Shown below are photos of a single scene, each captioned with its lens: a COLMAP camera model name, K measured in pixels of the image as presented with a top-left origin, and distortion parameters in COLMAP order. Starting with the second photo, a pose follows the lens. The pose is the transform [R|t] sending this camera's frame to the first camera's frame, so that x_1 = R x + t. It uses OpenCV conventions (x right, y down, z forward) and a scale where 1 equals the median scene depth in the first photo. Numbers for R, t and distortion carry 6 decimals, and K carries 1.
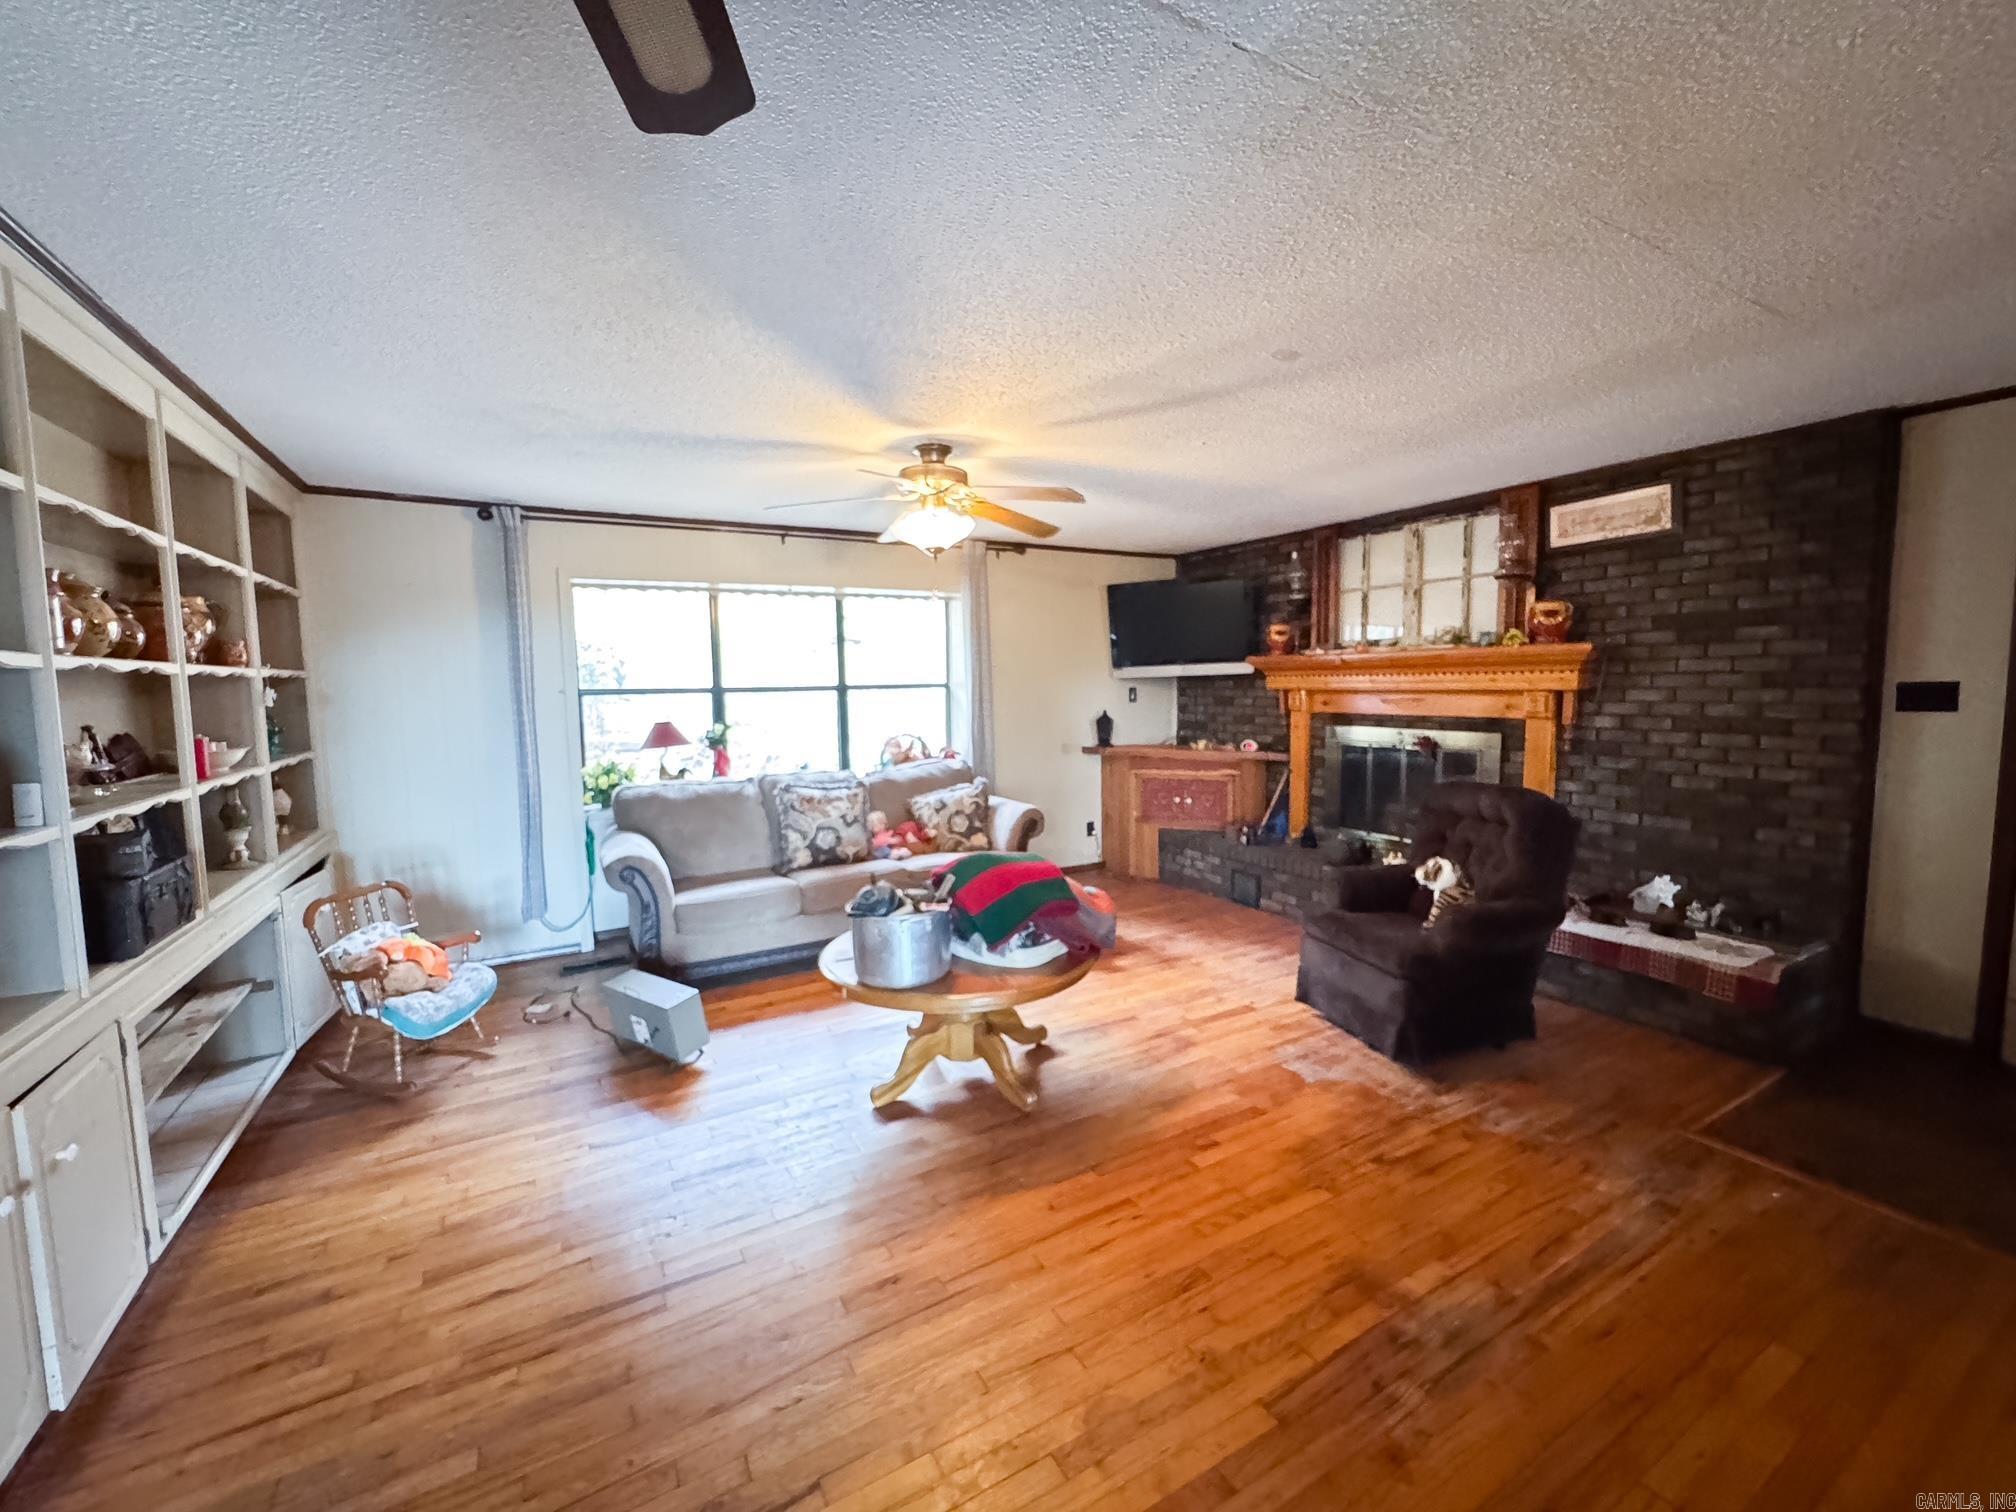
lens RADIAL K [[808.7, 0, 1006.4], [0, 808.7, 751.8], [0, 0, 1]] dist [-0.004141, 0.000669]
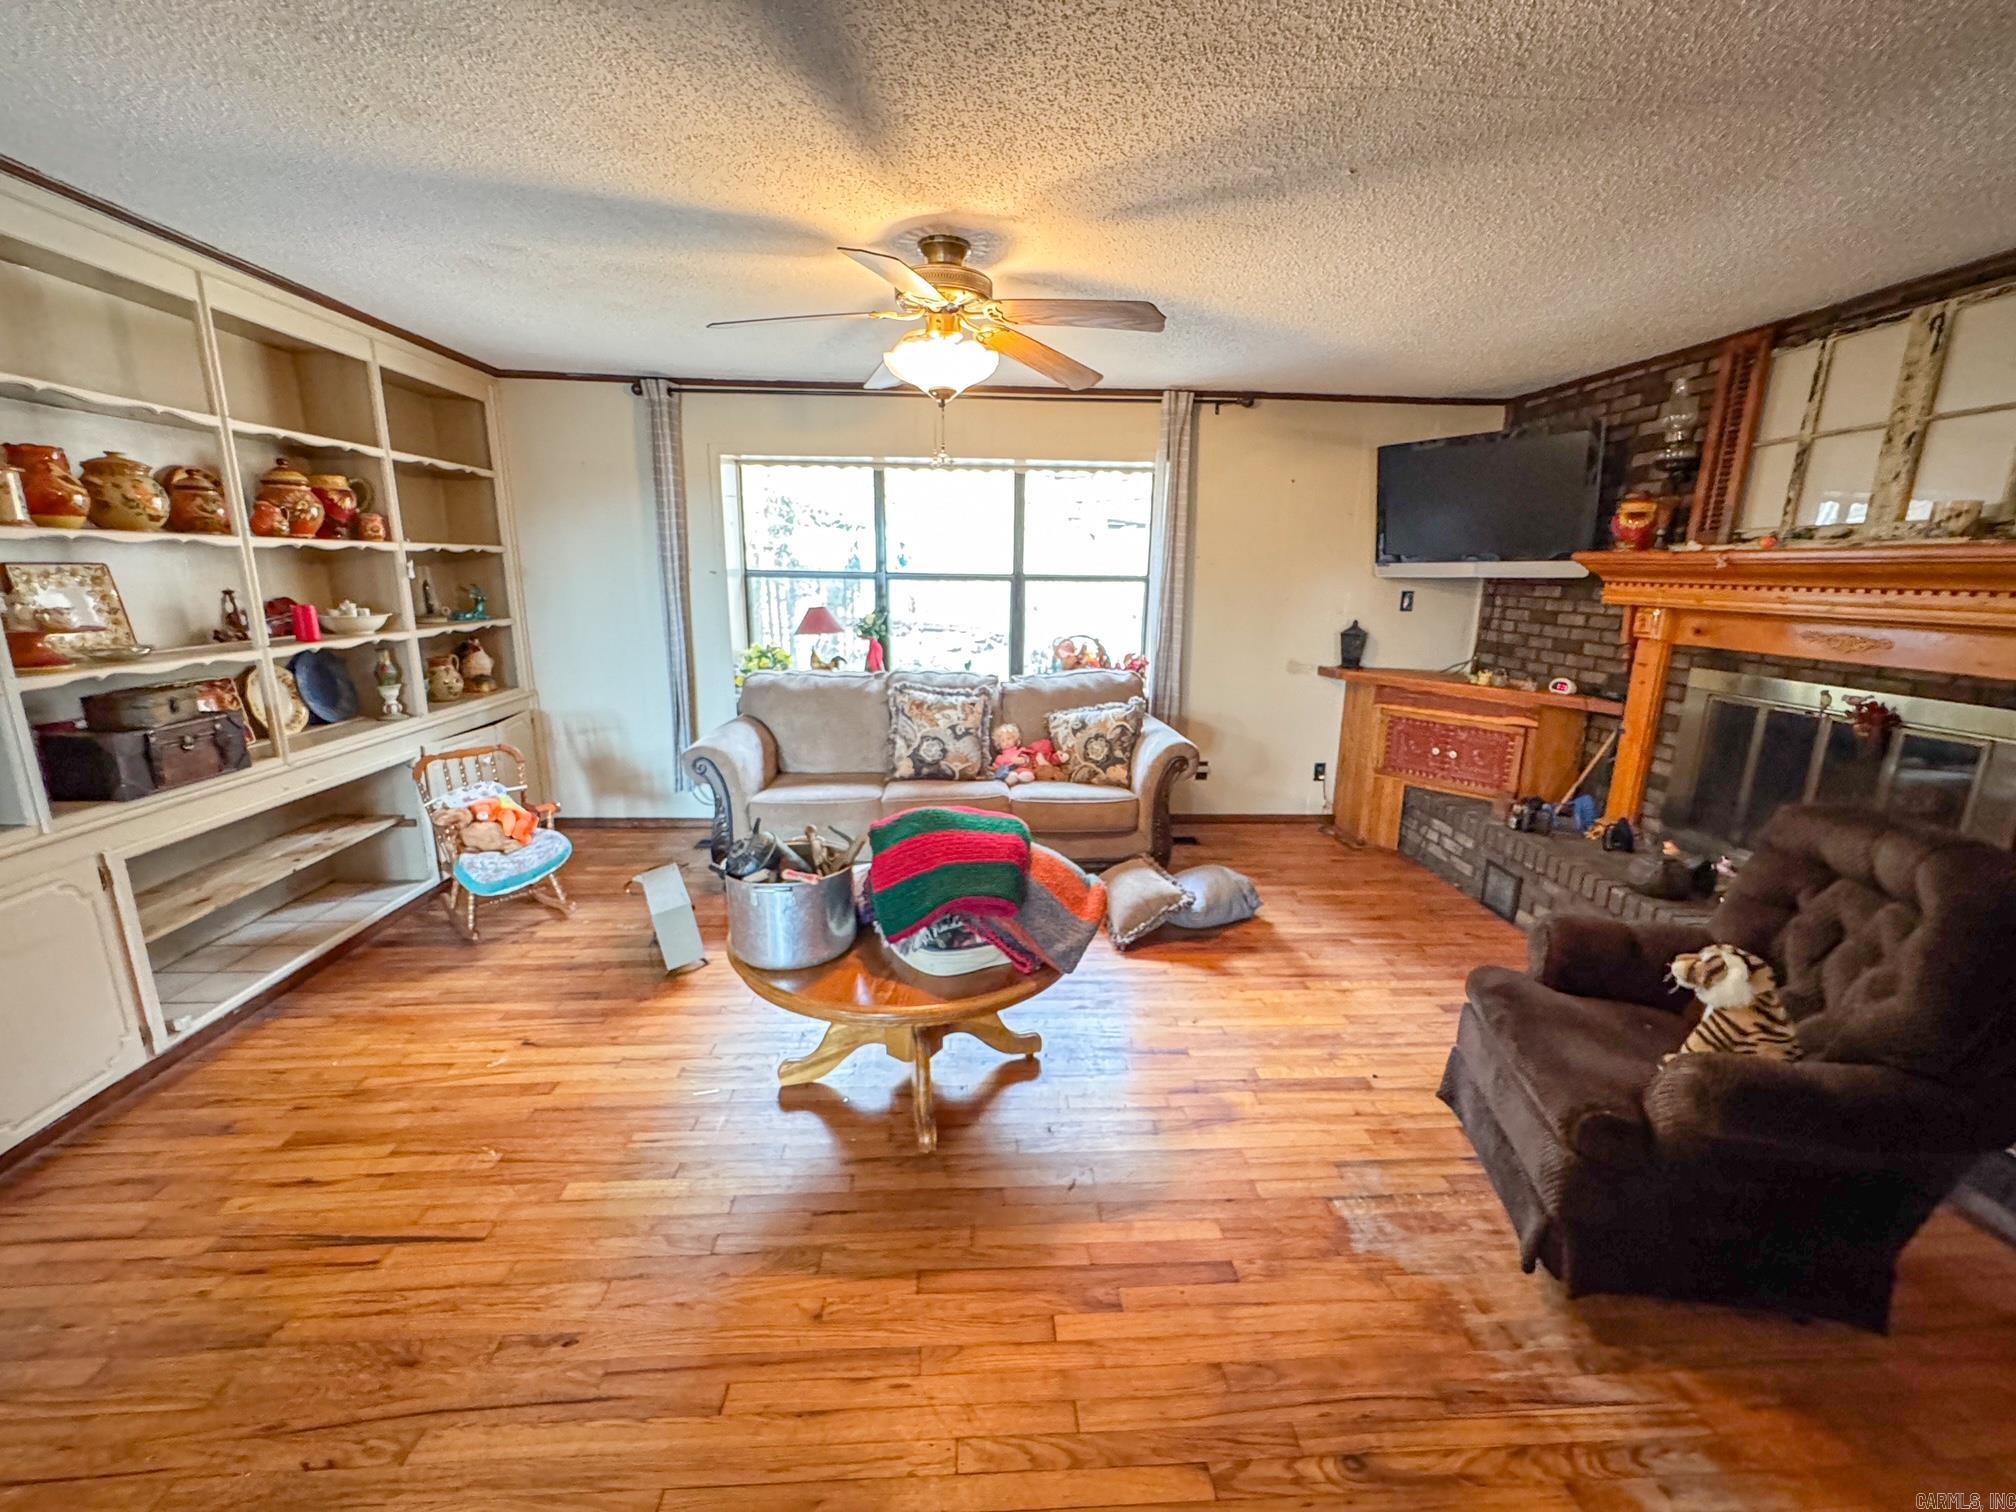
lens RADIAL K [[808.7, 0, 1005.3], [0, 808.7, 750.9], [0, 0, 1]] dist [-0.004141, 0.000669]
pose [[0.896992, 0.126872, -0.423448, 0.225463], [-0.068248, 0.986189, 0.150909, -0.031351], [0.436746, -0.106465, 0.893263, 0.236734]]
